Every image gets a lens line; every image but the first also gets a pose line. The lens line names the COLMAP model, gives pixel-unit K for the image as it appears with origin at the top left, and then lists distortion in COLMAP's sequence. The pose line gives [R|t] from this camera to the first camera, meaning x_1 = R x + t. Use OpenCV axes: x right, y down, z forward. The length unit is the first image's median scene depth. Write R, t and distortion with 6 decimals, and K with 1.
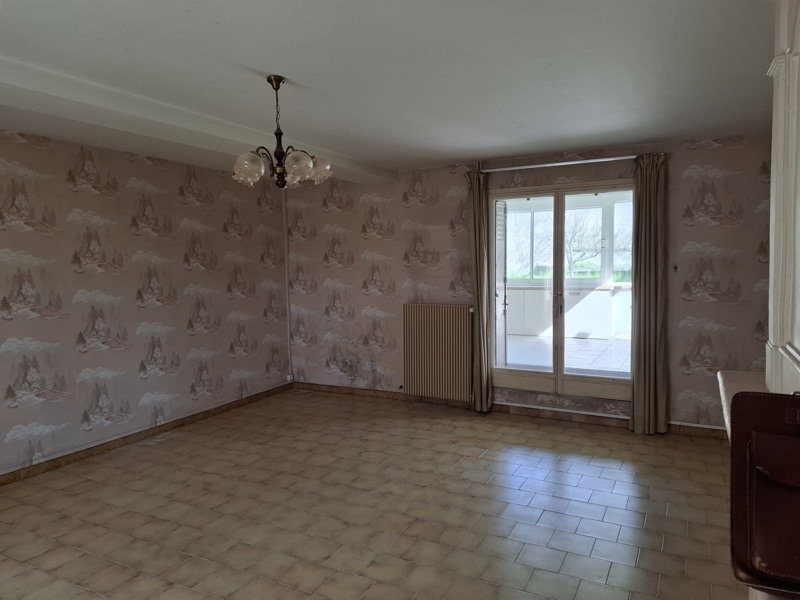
lens RADIAL K [[556.3, 0, 414.0], [0, 556.3, 299.3], [0, 0, 1]] dist [0.111117, -0.119981]
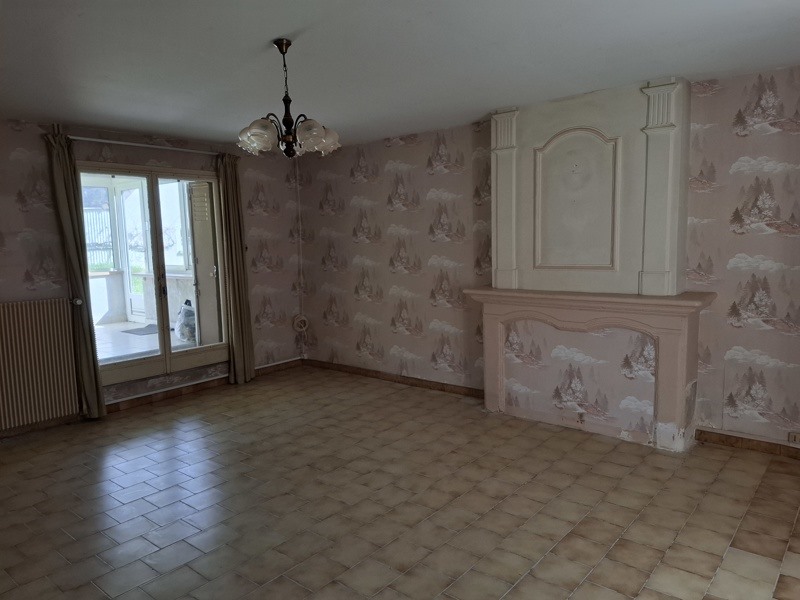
lens RADIAL K [[556.3, 0, 414.0], [0, 556.3, 299.3], [0, 0, 1]] dist [0.111117, -0.119981]
pose [[0.209493, -0.099547, 0.972730, -0.662435], [0.093045, 0.992320, 0.081513, -0.008136], [-0.973373, 0.073431, 0.217146, 0.342288]]
